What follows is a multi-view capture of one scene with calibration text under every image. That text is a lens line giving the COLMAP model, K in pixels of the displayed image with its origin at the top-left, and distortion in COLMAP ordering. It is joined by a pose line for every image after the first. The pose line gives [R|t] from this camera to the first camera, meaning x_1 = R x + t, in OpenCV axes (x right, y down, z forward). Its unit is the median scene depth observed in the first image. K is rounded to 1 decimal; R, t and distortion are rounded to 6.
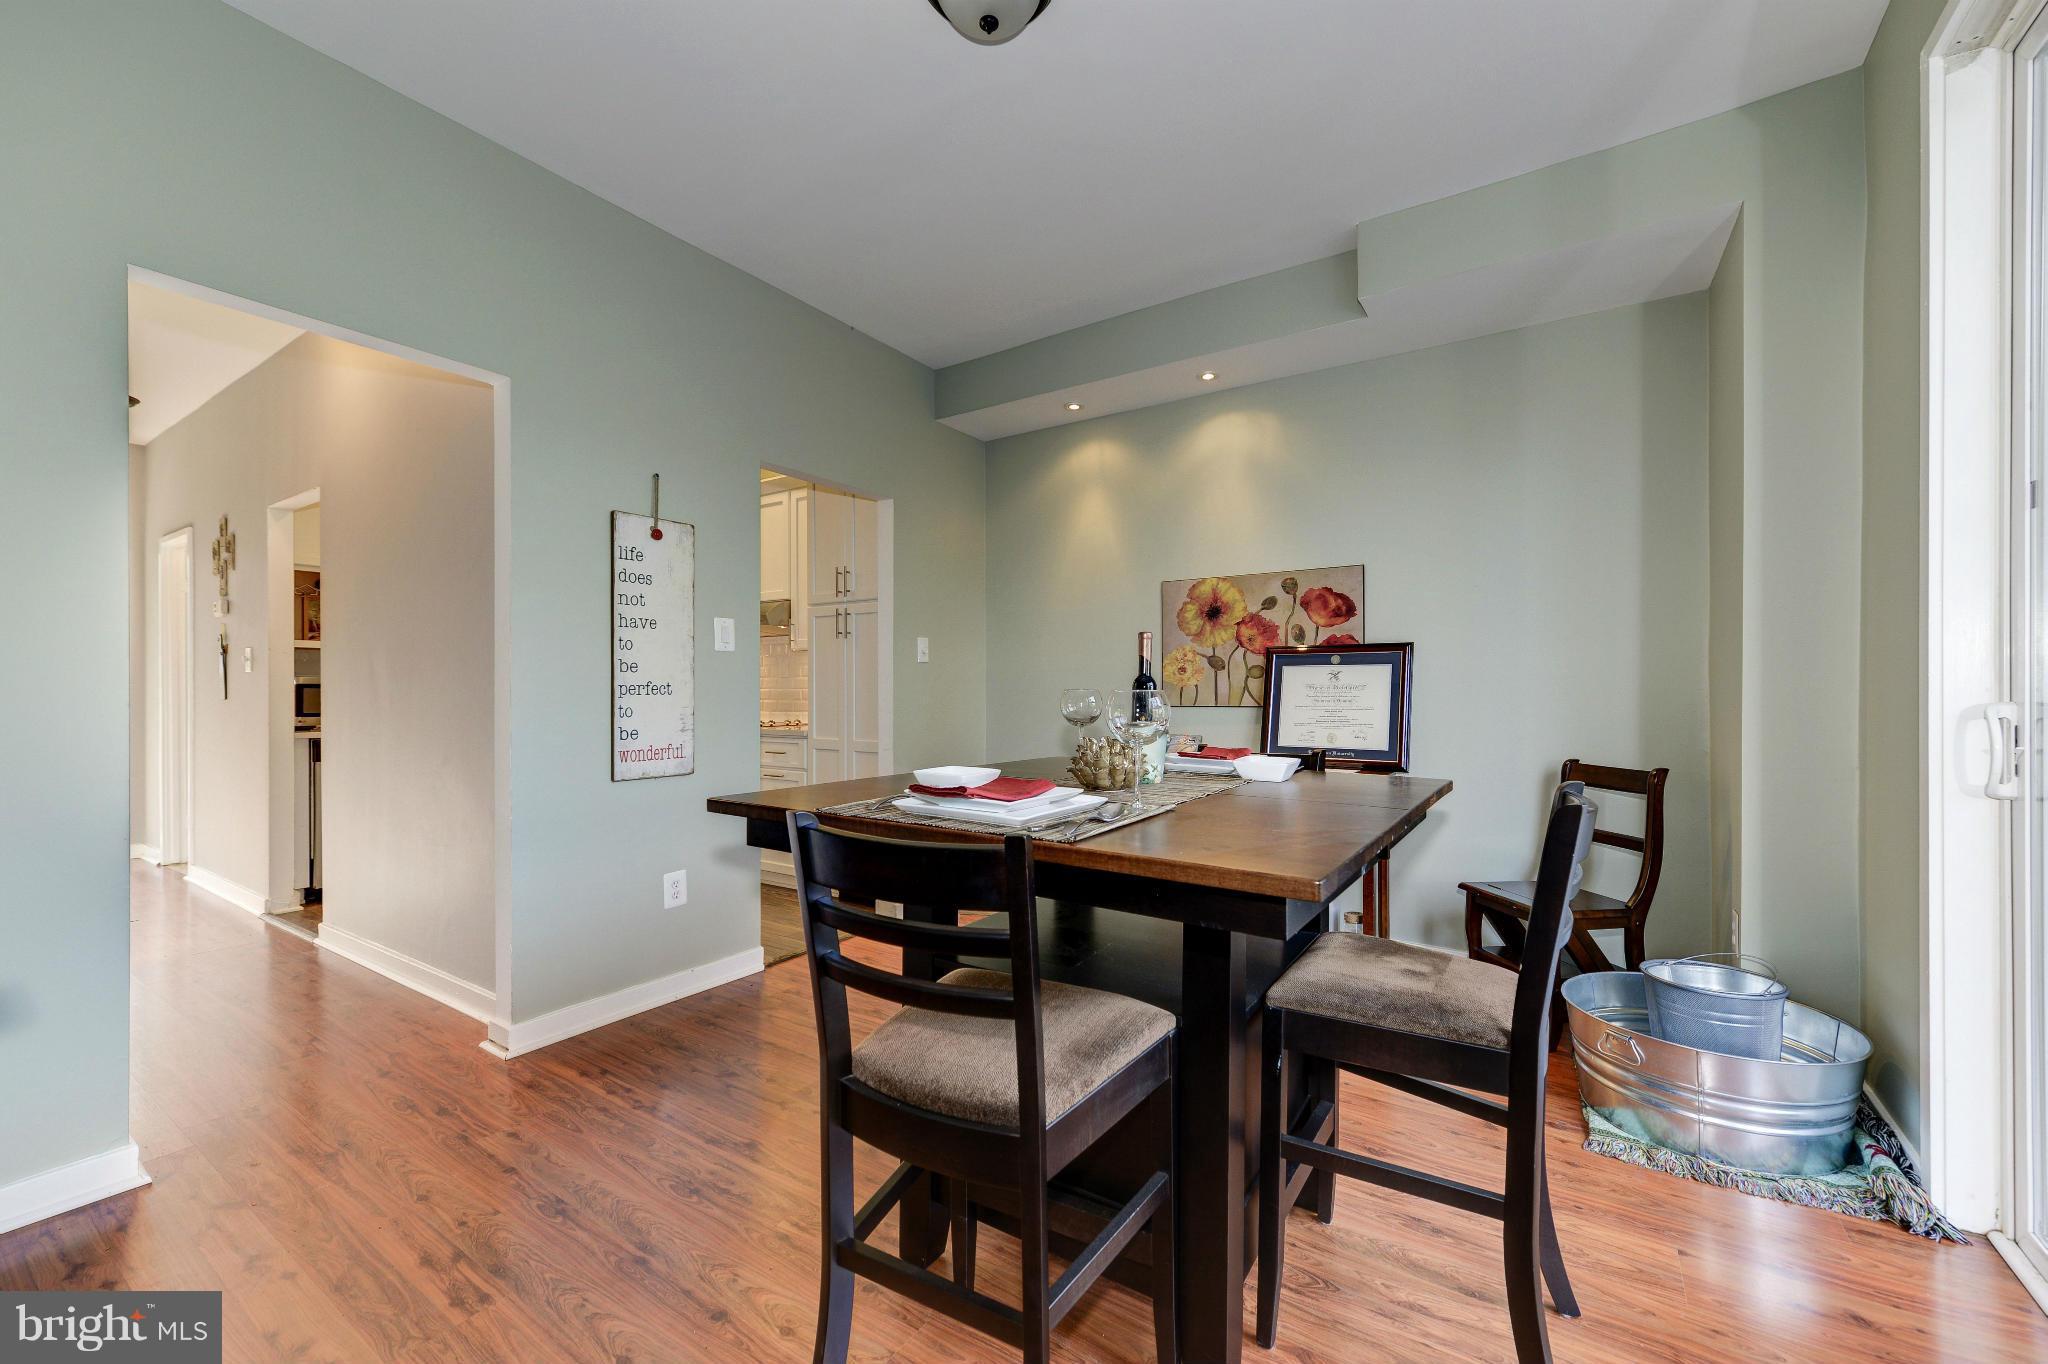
lens RADIAL K [[810.5, 0, 1011.2], [0, 810.5, 692.7], [0, 0, 1]] dist [-0.000447, -0.000130]
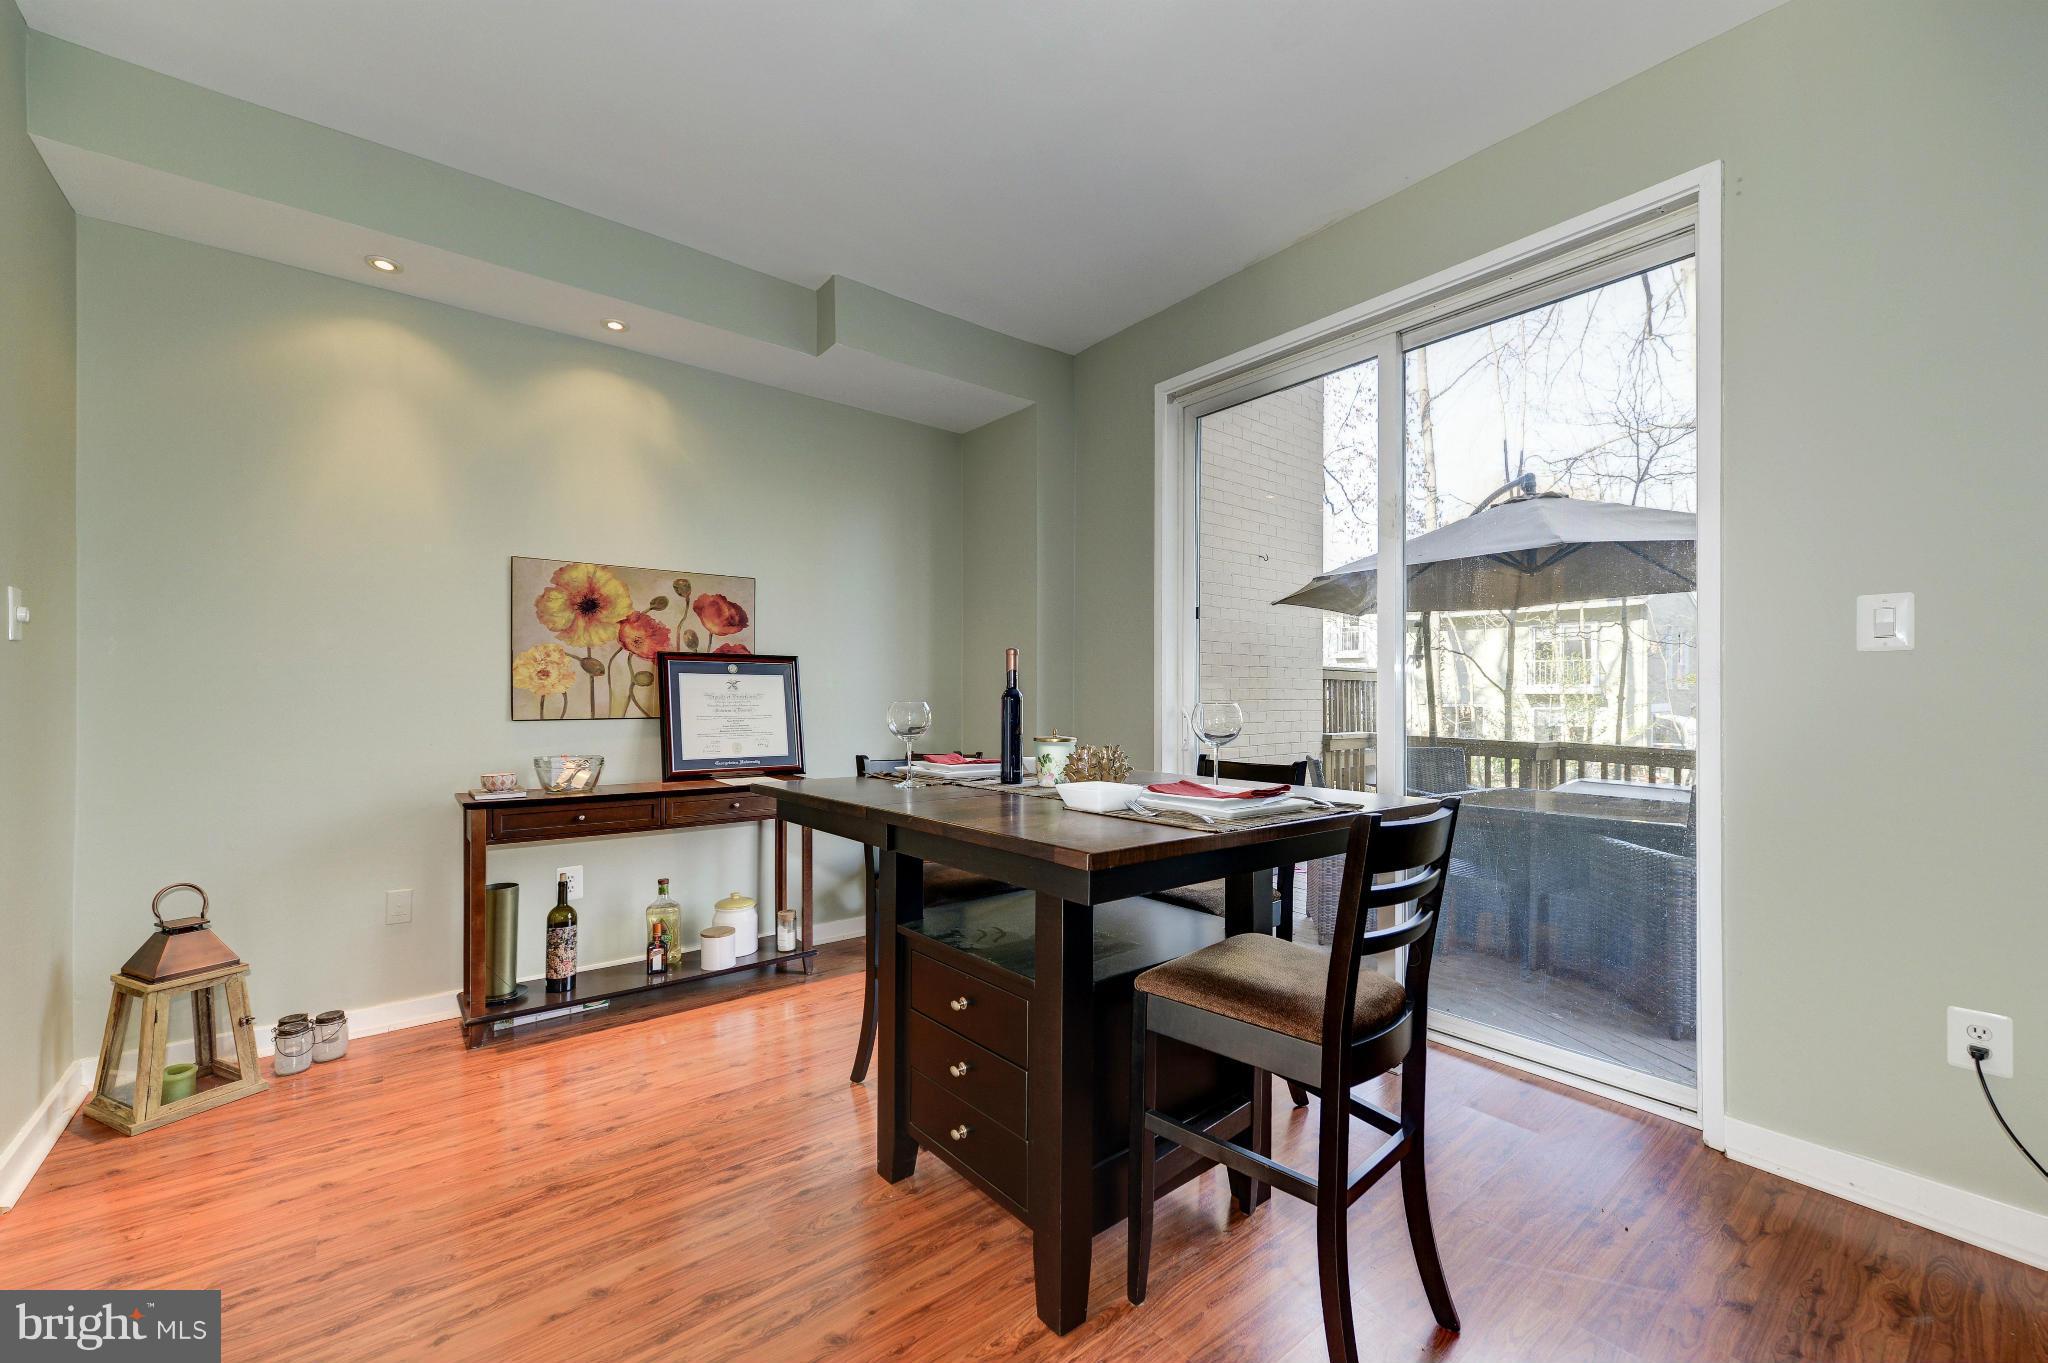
lens RADIAL K [[810.5, 0, 1011.2], [0, 810.5, 692.2], [0, 0, 1]] dist [-0.000447, -0.000130]
pose [[0.303364, 0.009525, 0.952827, -0.426346], [0.004163, 0.999927, -0.011321, 0.000631], [-0.952866, 0.007401, 0.303302, 0.354545]]
